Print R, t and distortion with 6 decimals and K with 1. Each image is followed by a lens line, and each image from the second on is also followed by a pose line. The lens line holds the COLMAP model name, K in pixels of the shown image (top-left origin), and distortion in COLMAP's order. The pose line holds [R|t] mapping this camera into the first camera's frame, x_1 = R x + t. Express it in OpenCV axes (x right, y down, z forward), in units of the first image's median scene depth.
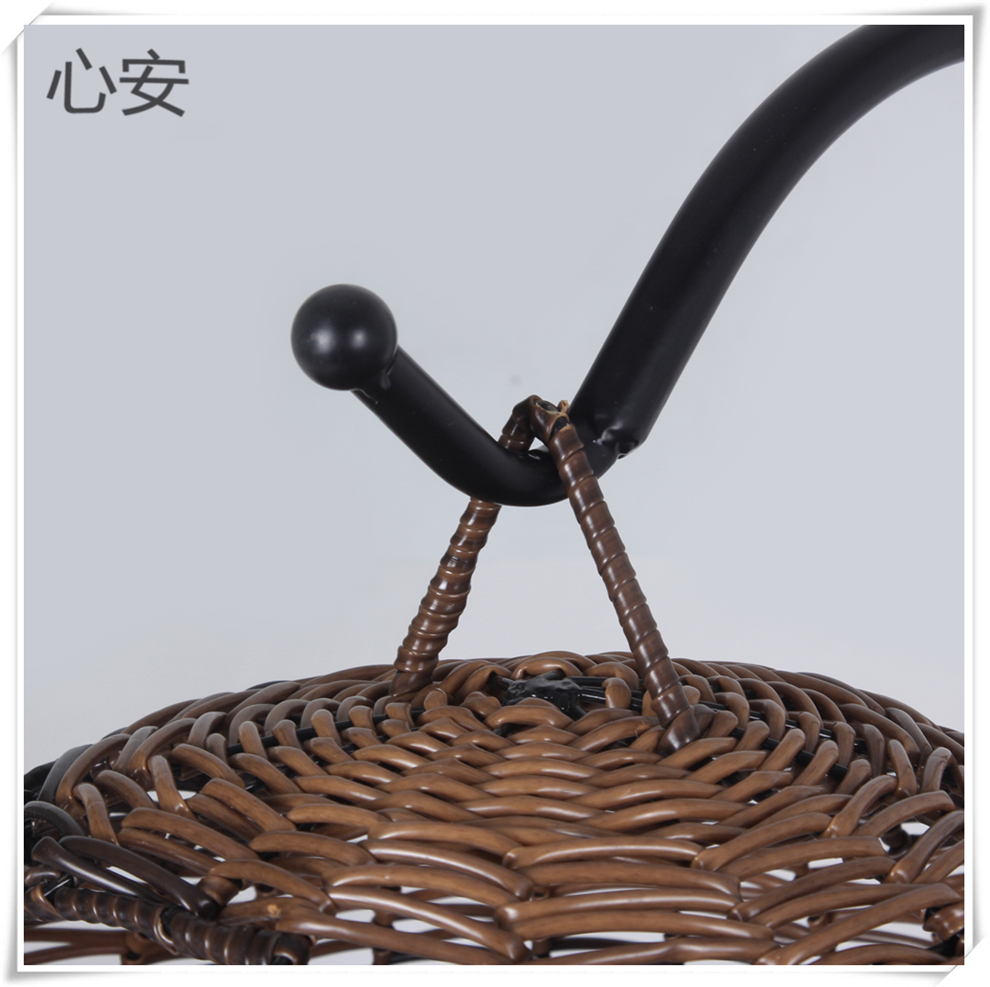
lens RADIAL K [[3361.4, 0, 495.0], [0, 3361.4, 493.5], [0, 0, 1]] dist [0.019545, -0.118074]
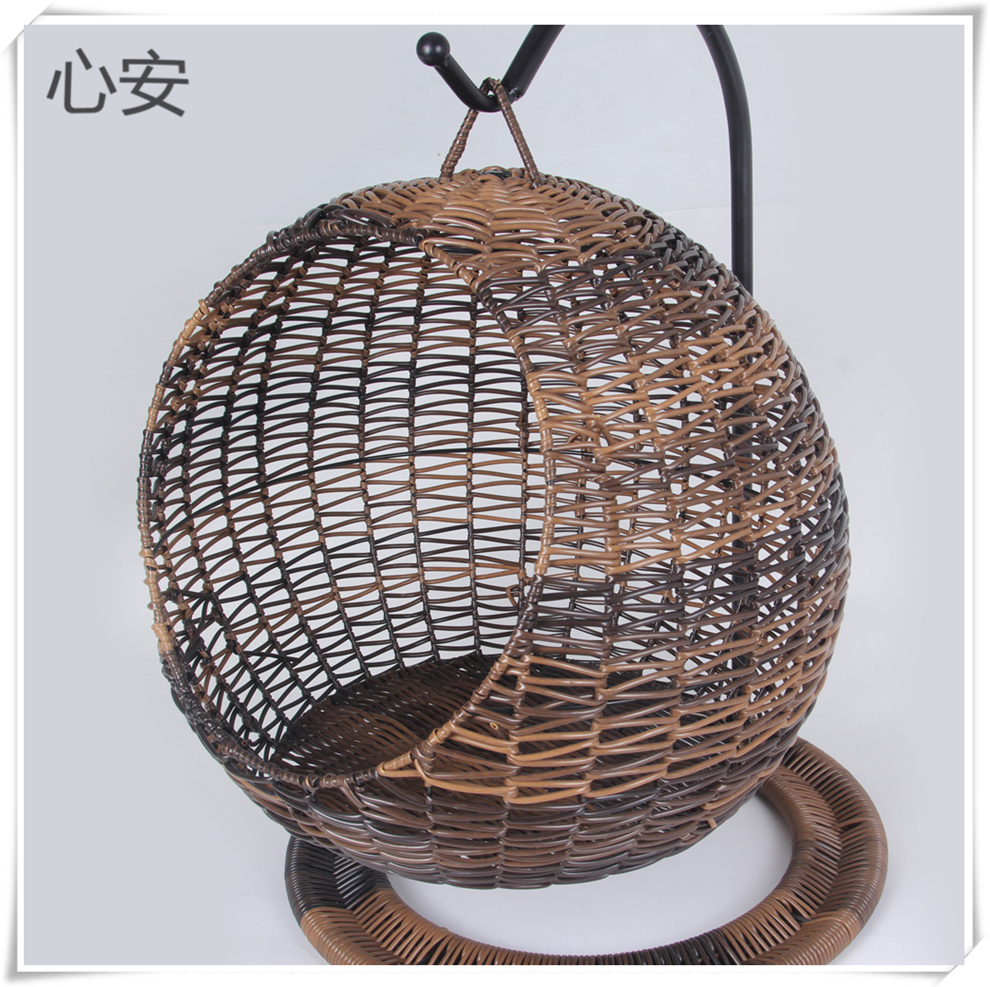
lens RADIAL K [[1516.0, 0, 495.0], [0, 1516.0, 493.5], [0, 0, 1]] dist [-0.059200, -0.102290]
pose [[0.997683, 0.004016, 0.067922, -0.077264], [-0.013958, 0.989105, 0.146548, 0.148590], [-0.066593, -0.147156, 0.986869, -0.425238]]
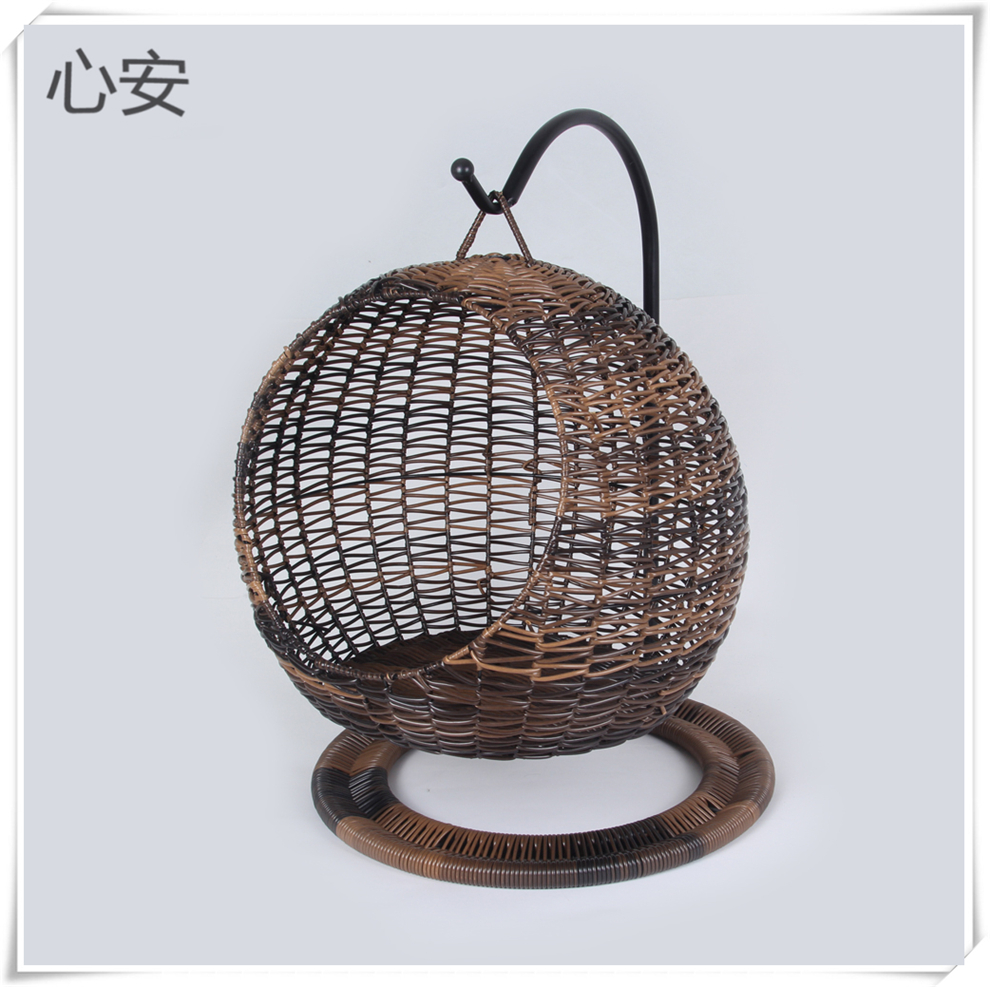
lens RADIAL K [[1516.0, 0, 495.0], [0, 1516.0, 493.5], [0, 0, 1]] dist [-0.059200, -0.102290]
pose [[0.983300, -0.000705, 0.181990, -0.354219], [-0.011486, 0.997758, 0.065928, 0.240857], [-0.181629, -0.066917, 0.981088, -0.981858]]
